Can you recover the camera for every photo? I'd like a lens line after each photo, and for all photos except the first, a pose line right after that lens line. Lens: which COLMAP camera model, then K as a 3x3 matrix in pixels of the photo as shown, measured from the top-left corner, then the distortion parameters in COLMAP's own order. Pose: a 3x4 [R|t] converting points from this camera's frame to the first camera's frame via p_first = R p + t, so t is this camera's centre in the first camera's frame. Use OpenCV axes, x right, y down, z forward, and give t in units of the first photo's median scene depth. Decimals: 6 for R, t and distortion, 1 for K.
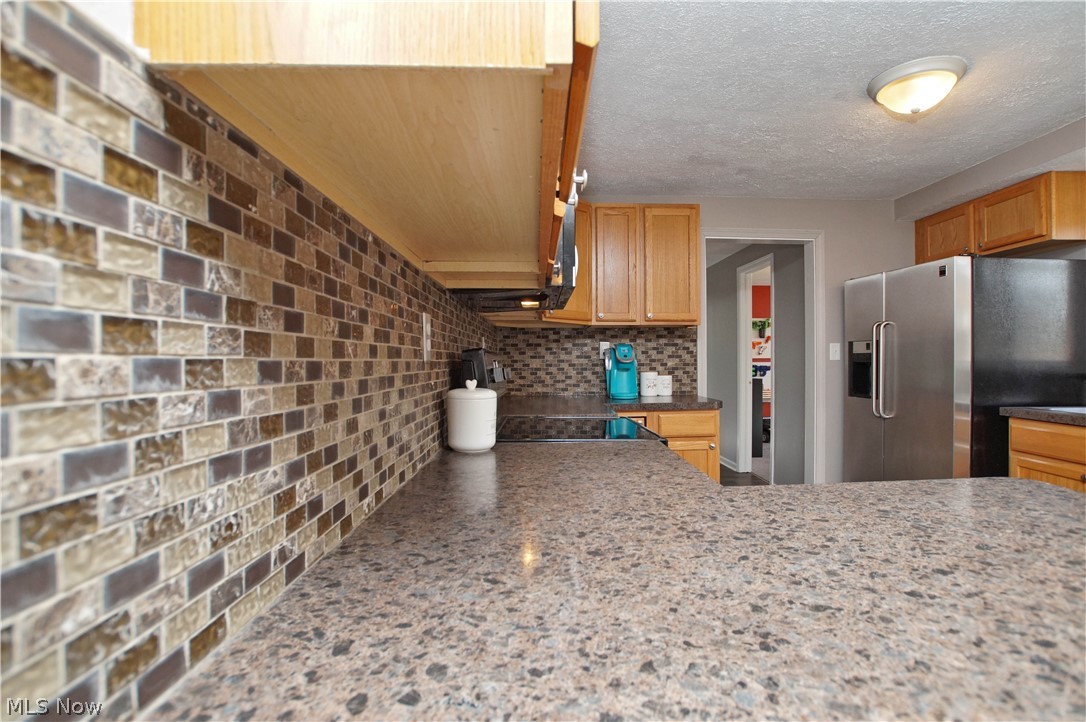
lens RADIAL K [[539.7, 0, 543.0], [0, 539.7, 361.0], [0, 0, 1]] dist [-0.064922, 0.027114]
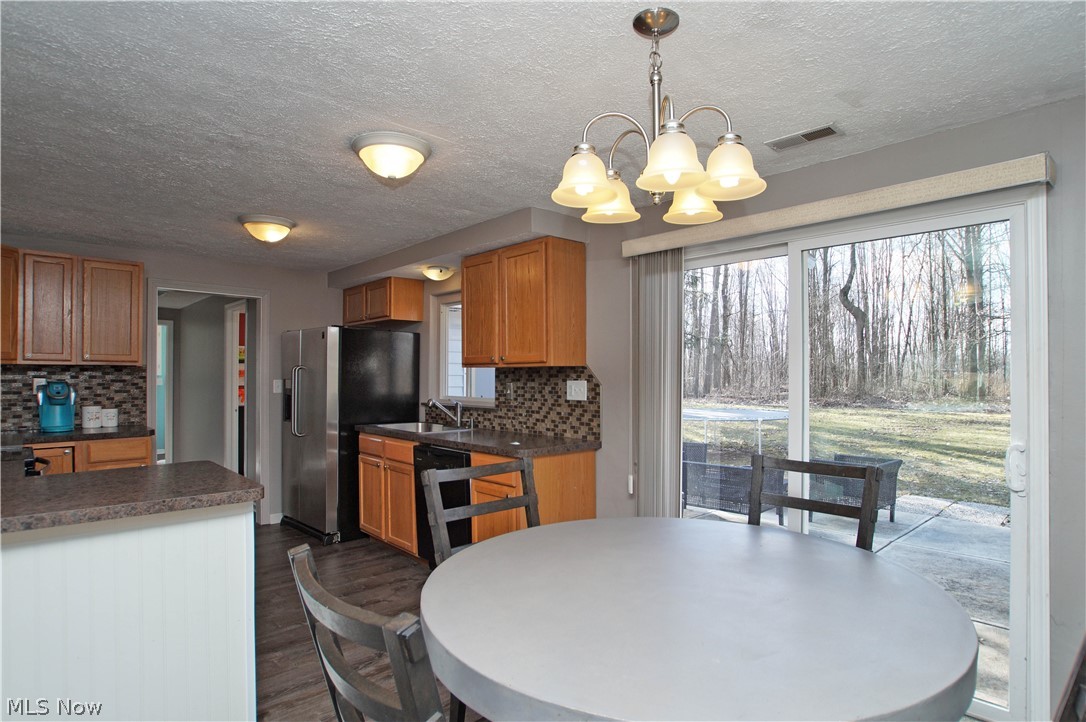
lens RADIAL K [[611.2, 0, 550.0], [0, 611.2, 372.3], [0, 0, 1]] dist [-0.035224, 0.033866]
pose [[0.749457, 0.010023, 0.661978, 0.078605], [-0.001322, 0.999906, -0.013642, -0.032396], [-0.662052, 0.009349, 0.749399, -0.538251]]
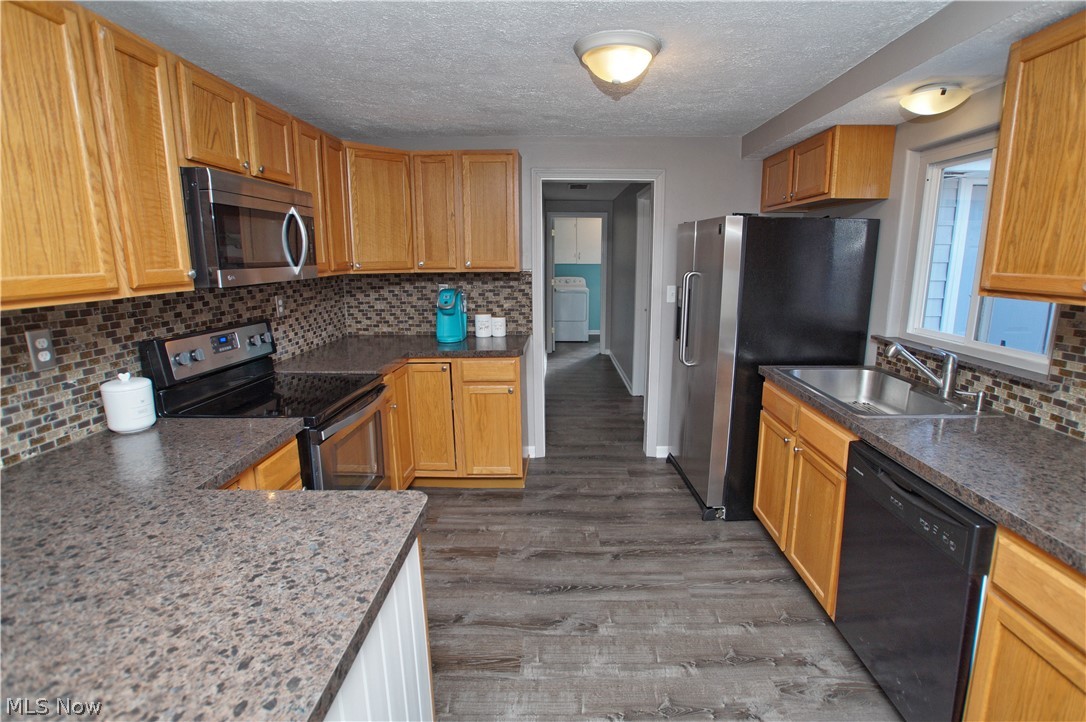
lens RADIAL K [[539.7, 0, 543.0], [0, 539.7, 361.0], [0, 0, 1]] dist [-0.064922, 0.027114]
pose [[0.999577, 0.005913, -0.028488, 0.342659], [-0.000462, 0.982231, 0.187674, -0.086516], [0.029091, -0.187582, 0.981818, -0.045084]]
